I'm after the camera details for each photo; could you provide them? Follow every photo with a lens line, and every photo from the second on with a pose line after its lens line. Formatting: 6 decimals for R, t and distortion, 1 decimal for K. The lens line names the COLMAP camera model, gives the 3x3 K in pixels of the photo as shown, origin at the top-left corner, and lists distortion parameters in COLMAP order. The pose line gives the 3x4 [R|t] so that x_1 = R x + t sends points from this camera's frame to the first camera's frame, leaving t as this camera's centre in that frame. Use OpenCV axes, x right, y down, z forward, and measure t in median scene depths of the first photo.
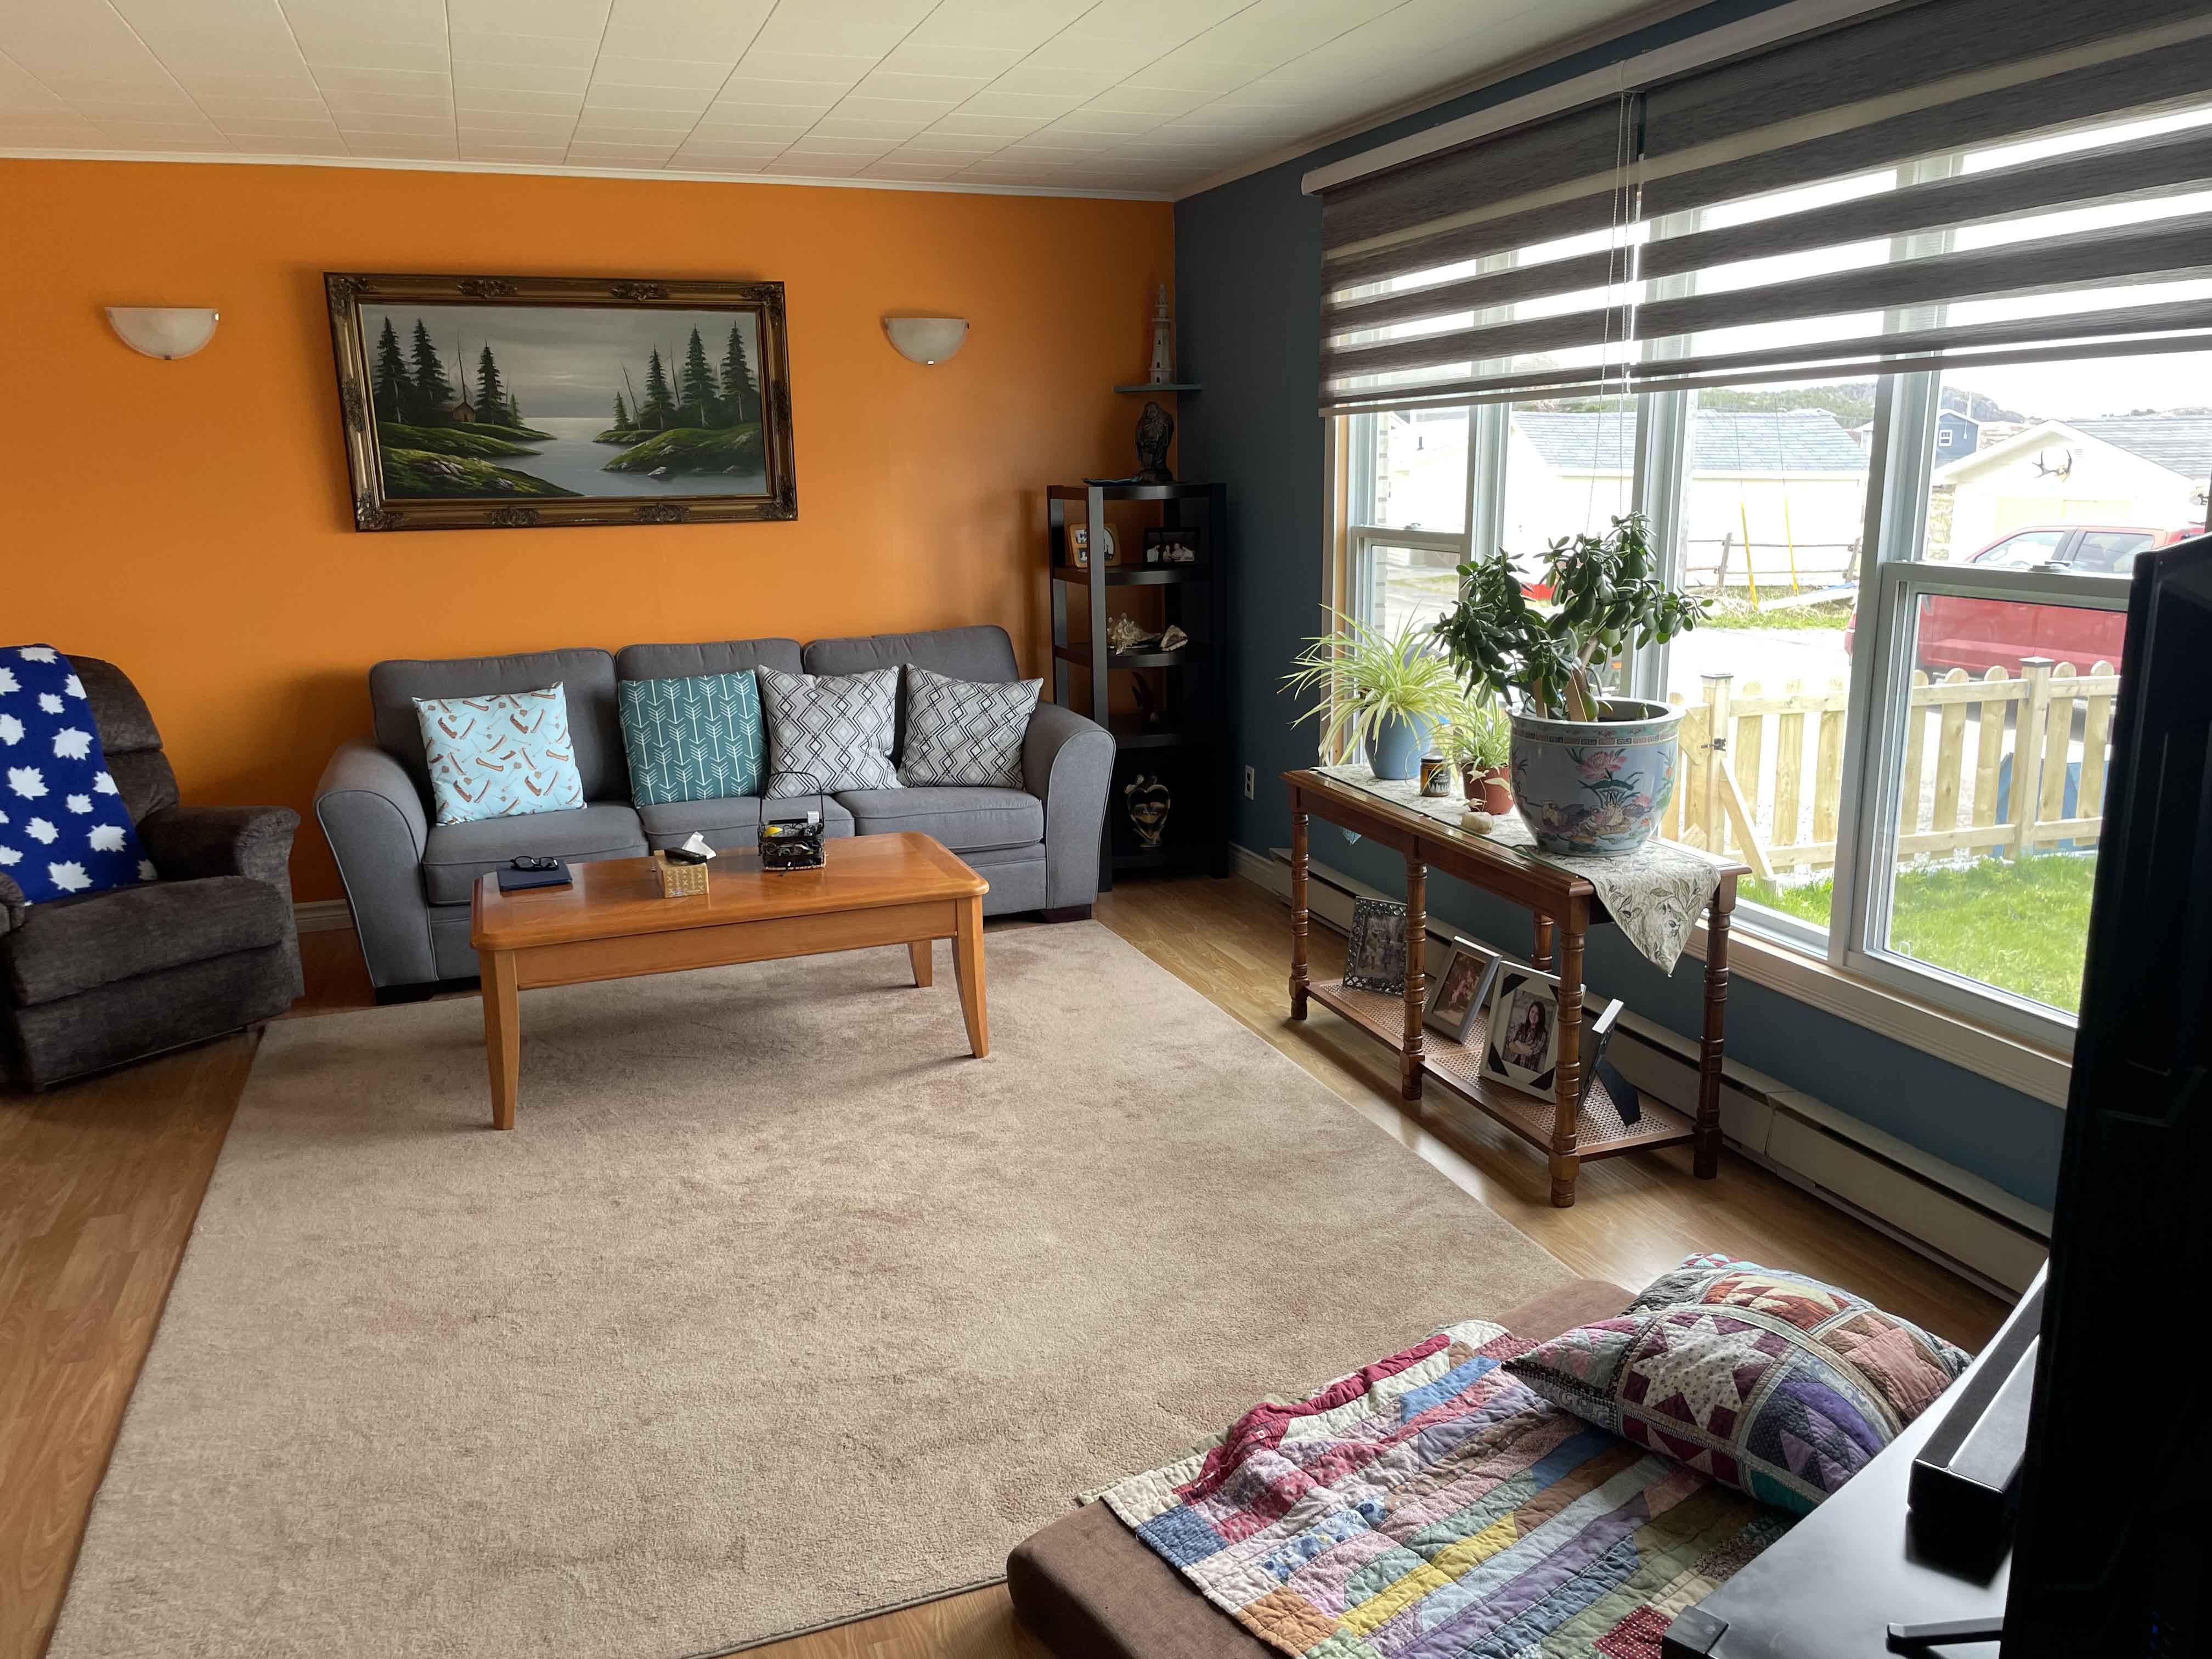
lens RADIAL K [[1663.4, 0, 1113.0], [0, 1663.4, 825.2], [0, 0, 1]] dist [0.083767, -0.109191]
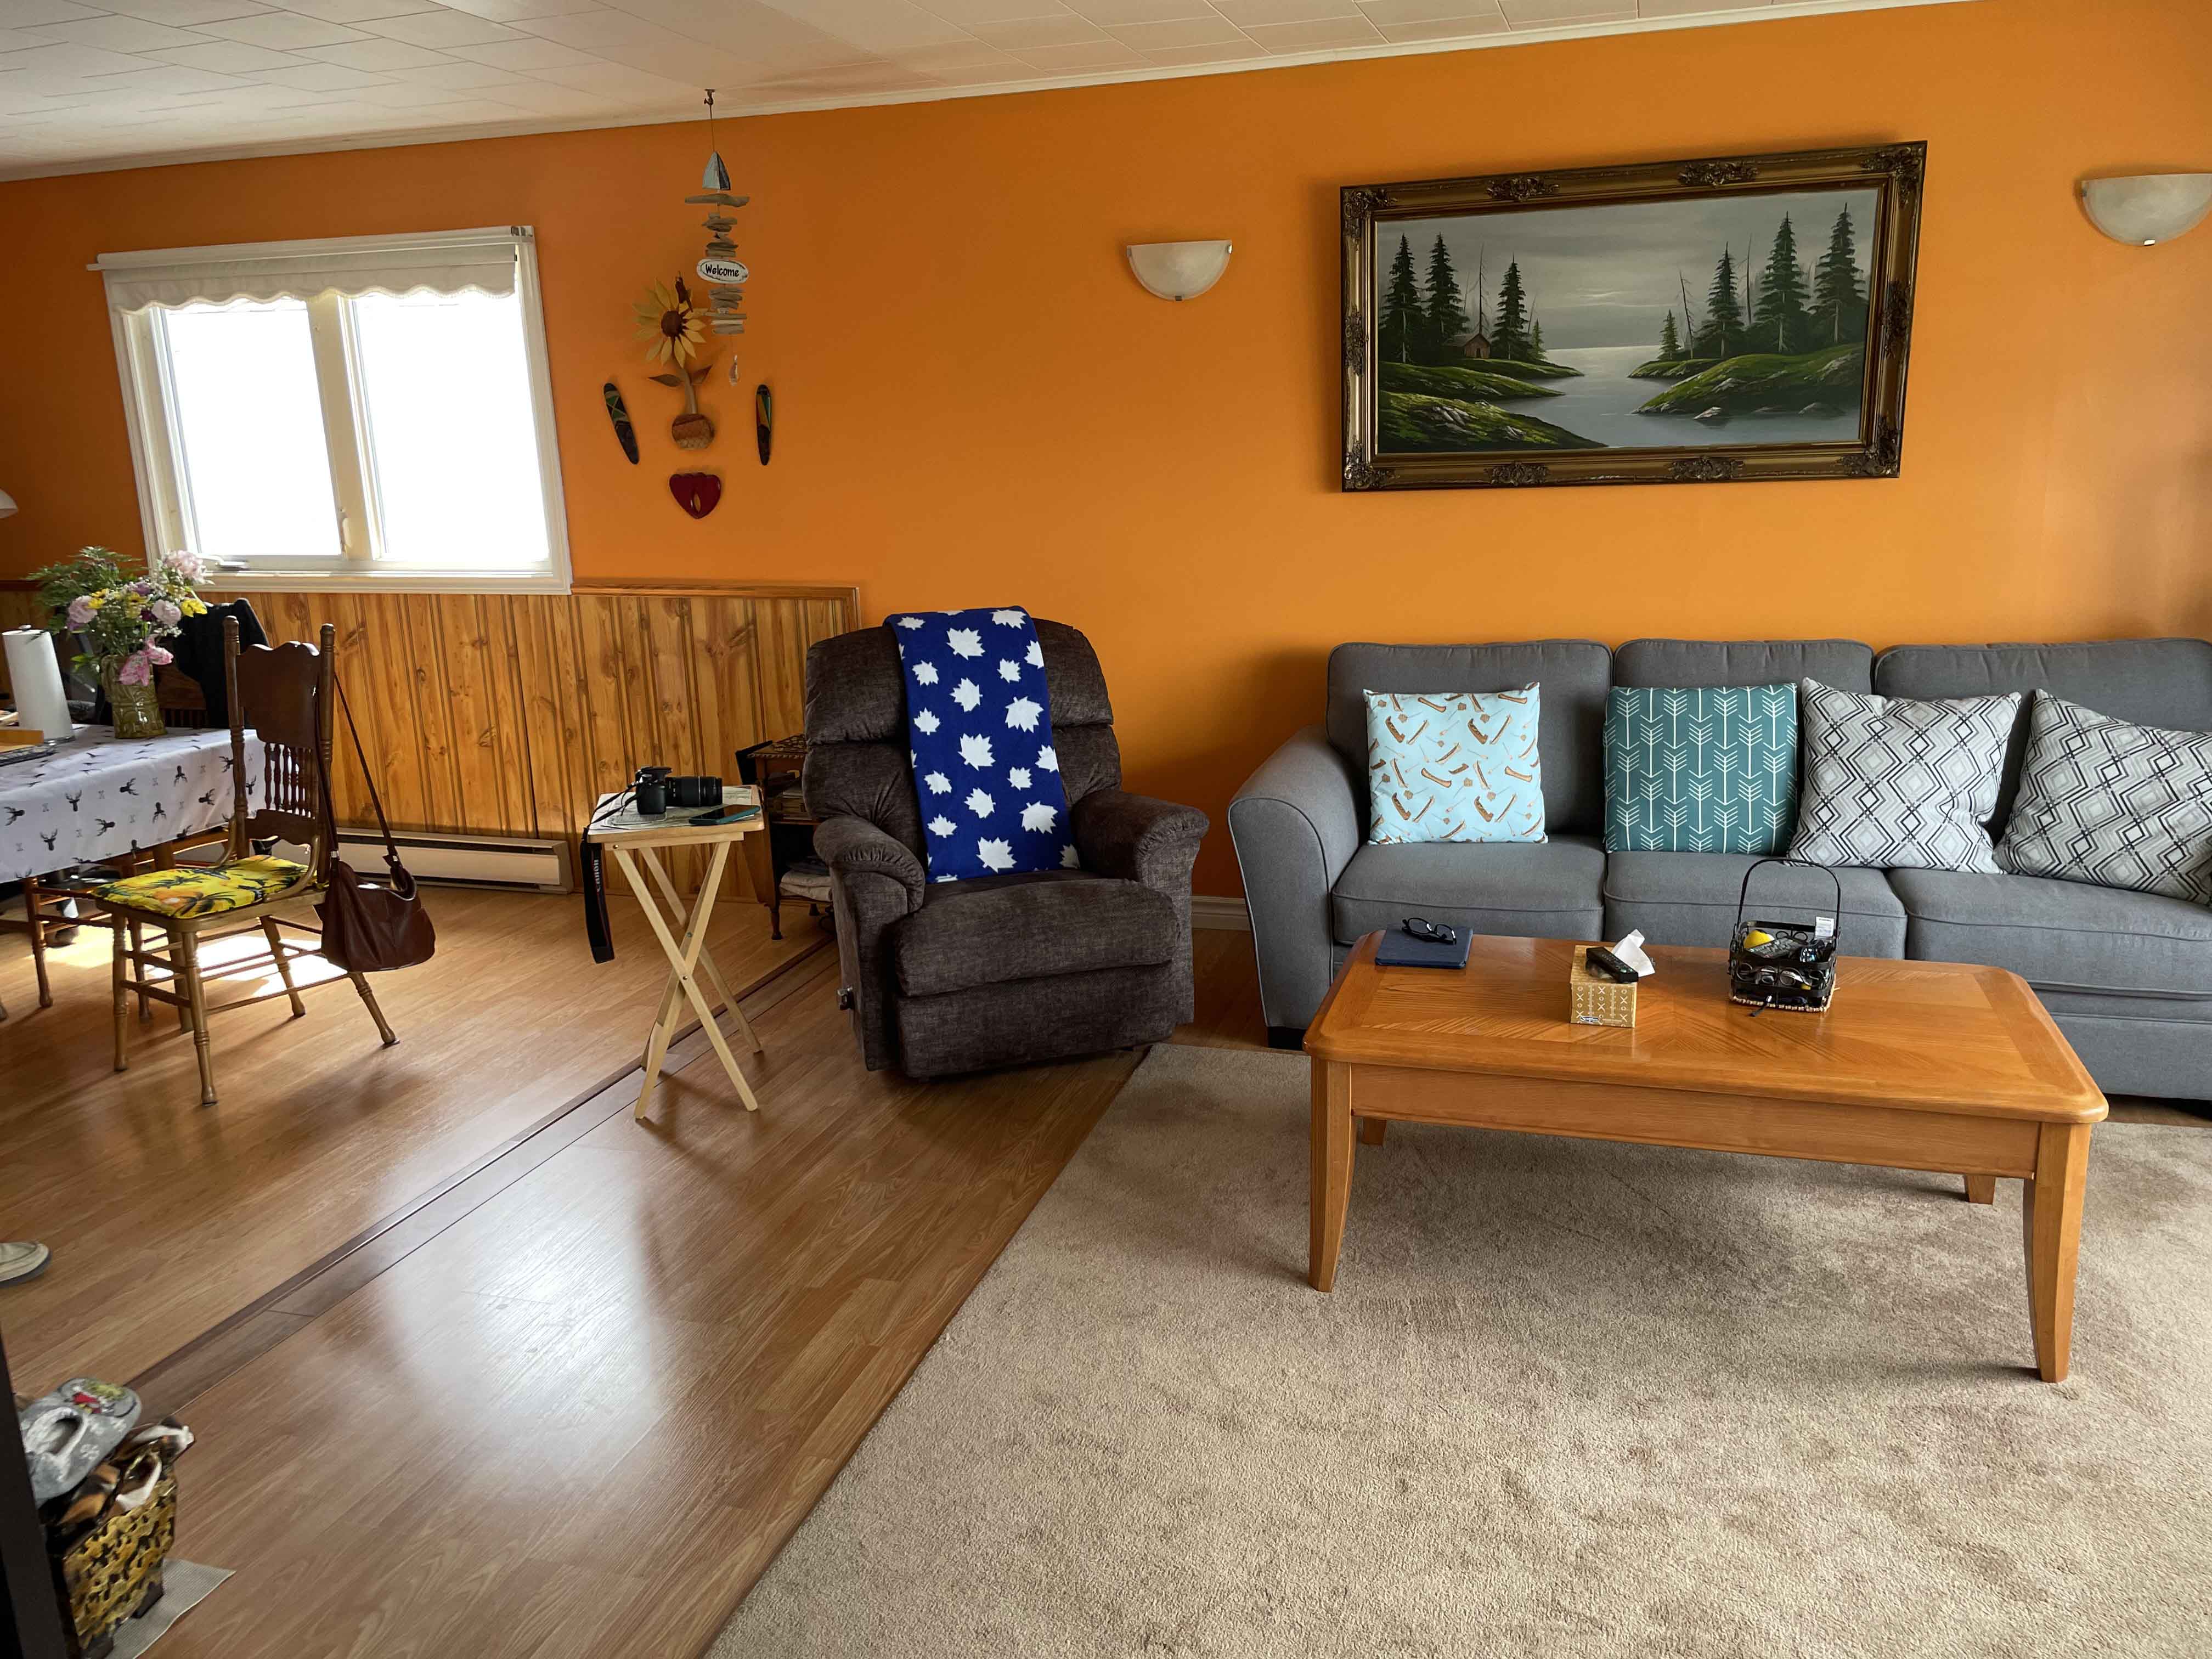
lens RADIAL K [[1663.4, 0, 1113.0], [0, 1663.4, 825.2], [0, 0, 1]] dist [0.083767, -0.109191]
pose [[0.799294, 0.133132, -0.586008, -0.015343], [-0.115585, 0.991002, 0.067487, -0.049615], [0.589720, 0.013792, 0.807490, 0.244827]]
